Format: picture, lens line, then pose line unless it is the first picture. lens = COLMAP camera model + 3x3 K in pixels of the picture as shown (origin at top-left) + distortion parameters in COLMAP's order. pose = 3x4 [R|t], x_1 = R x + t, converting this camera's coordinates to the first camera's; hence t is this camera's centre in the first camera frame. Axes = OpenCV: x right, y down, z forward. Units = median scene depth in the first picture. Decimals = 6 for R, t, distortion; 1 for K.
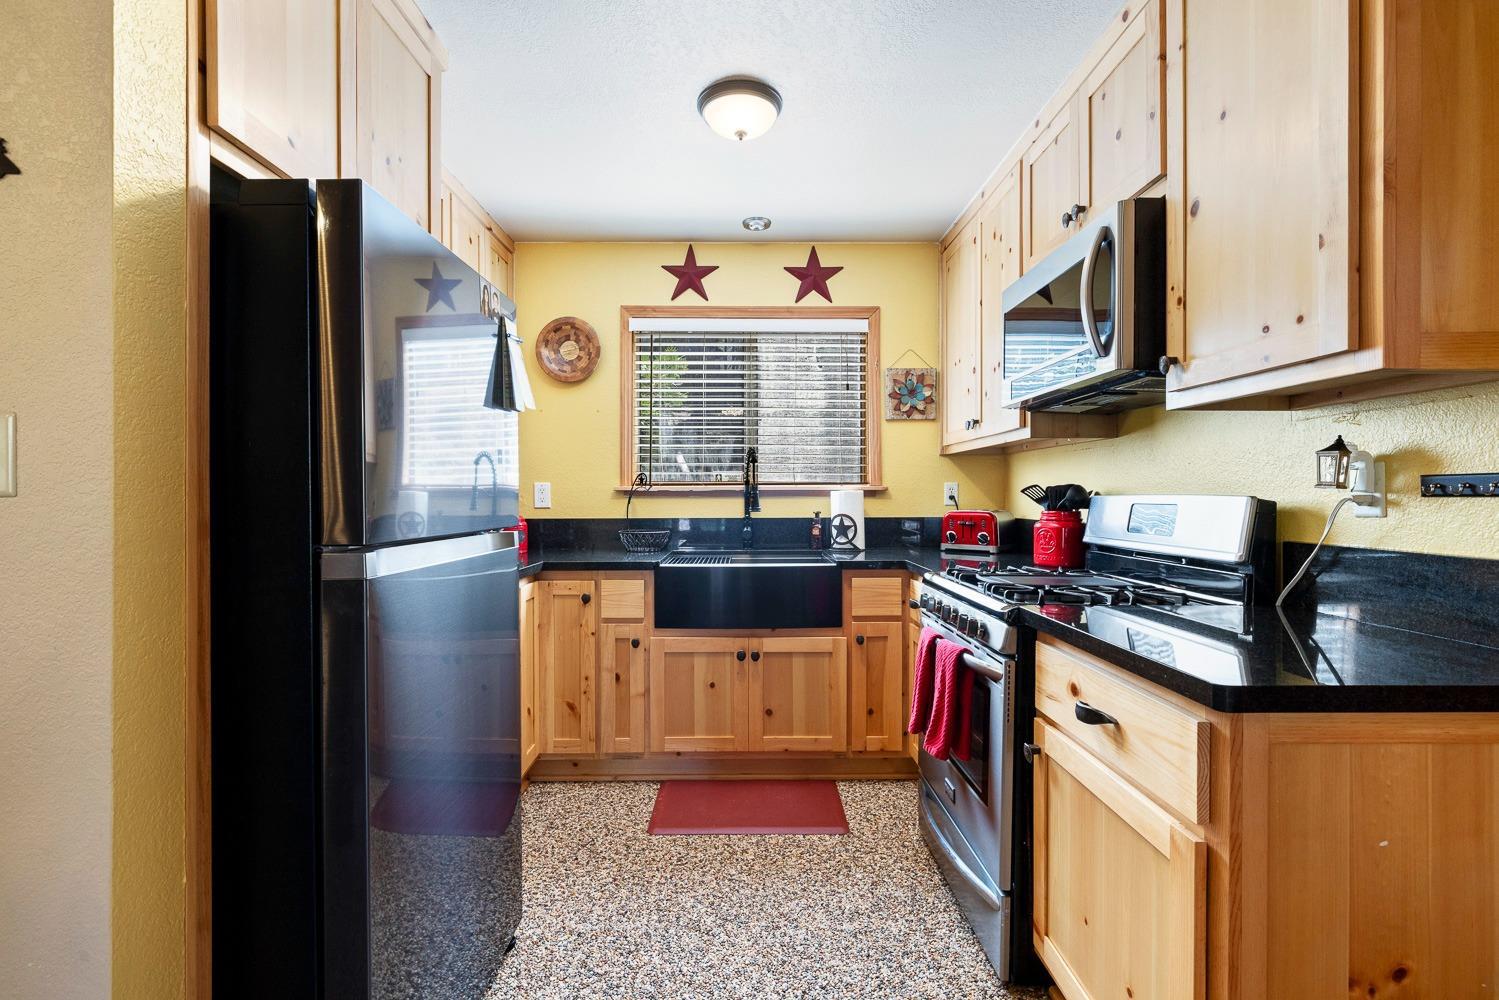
lens RADIAL K [[704.3, 0, 728.6], [0, 704.3, 497.1], [0, 0, 1]] dist [0.001548, 0.000477]
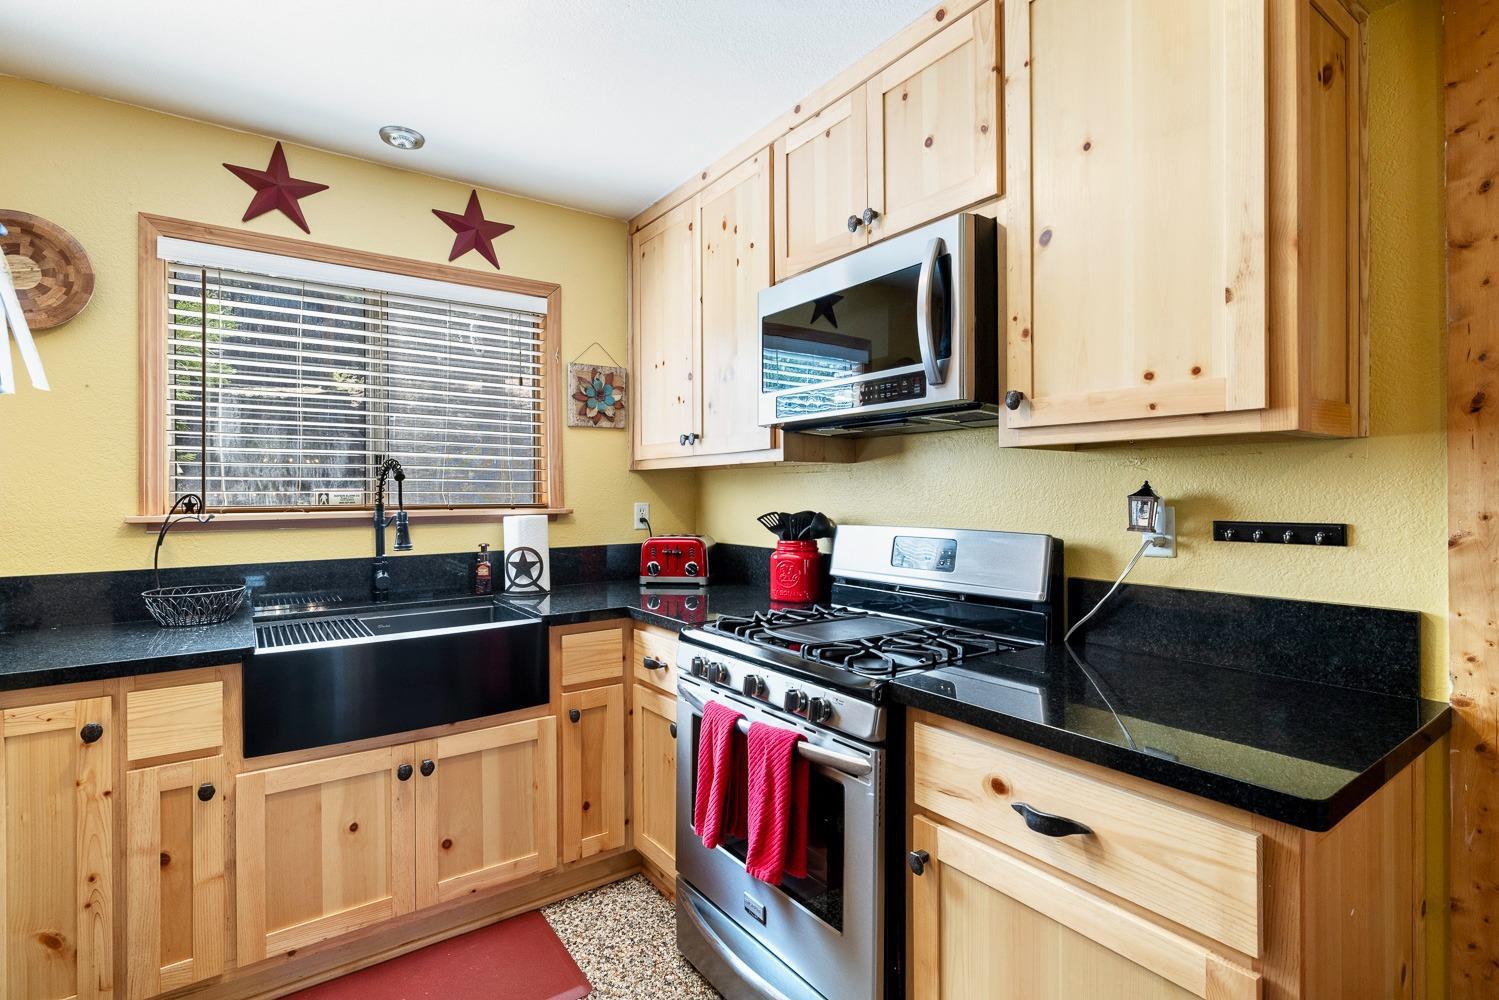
lens RADIAL K [[731.8, 0, 750.4], [0, 731.8, 489.6], [0, 0, 1]] dist [-0.003262, 0.002539]
pose [[0.803335, -0.003231, 0.595519, -0.129161], [0.007279, 0.999964, -0.004394, -0.037573], [-0.595483, 0.007865, 0.803329, 0.240966]]
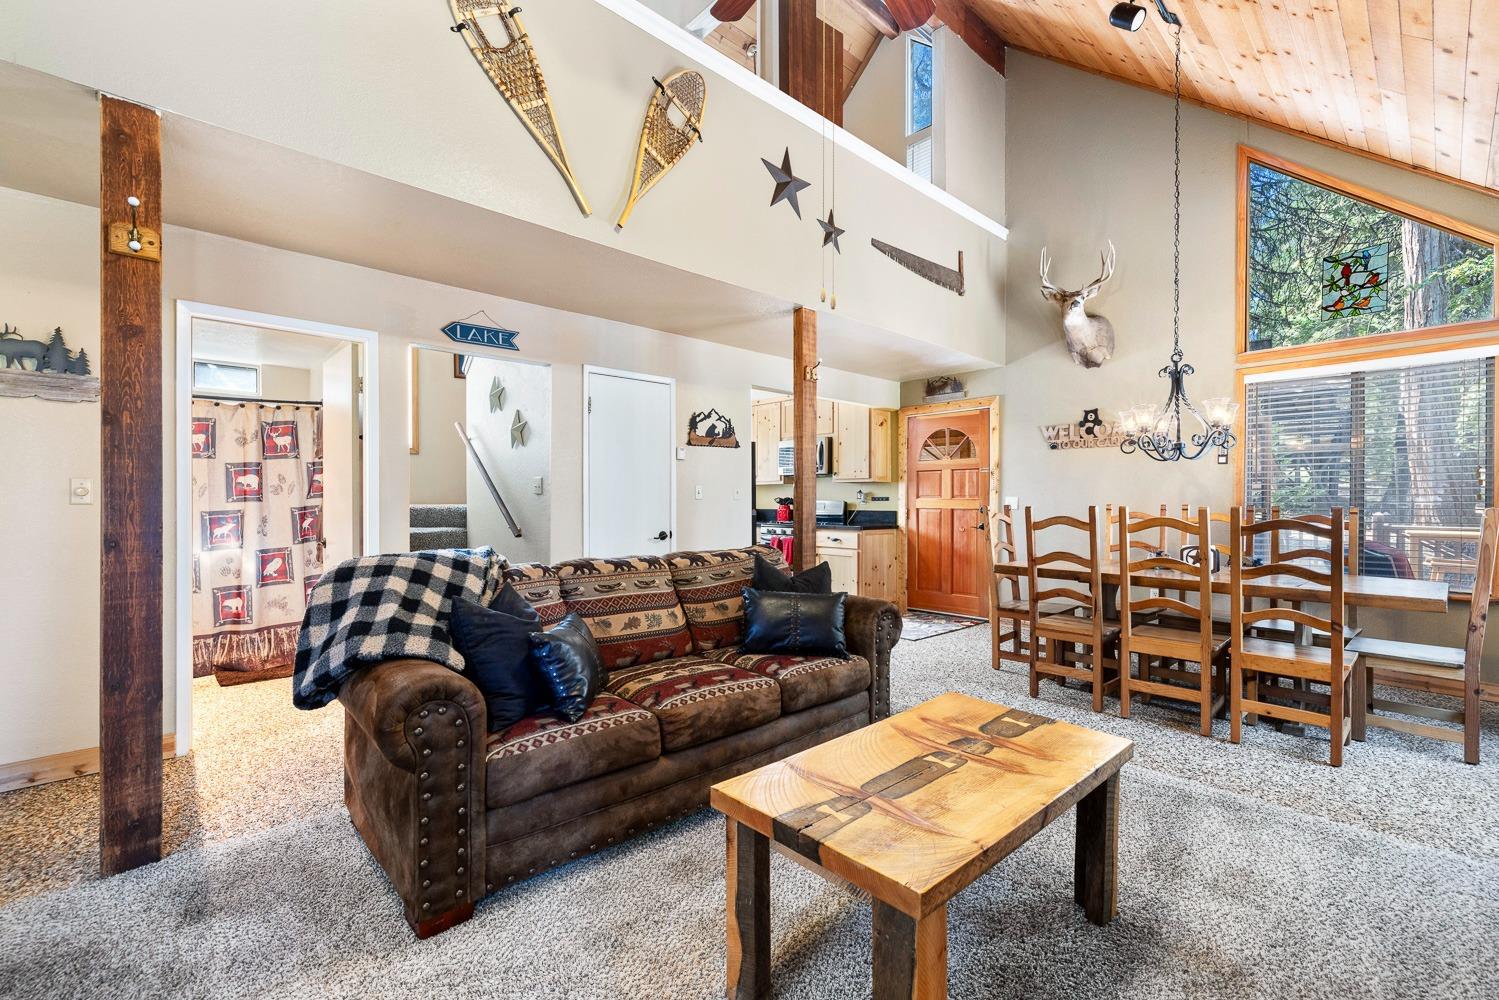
lens RADIAL K [[634.9, 0, 749.5], [0, 634.9, 500.0], [0, 0, 1]] dist [-0.001219, -0.000194]
pose [[0.735586, 0.000514, 0.677432, -1.546563], [0.002581, 0.999990, -0.003561, 0.003811], [-0.677427, 0.004368, 0.735577, -1.015179]]
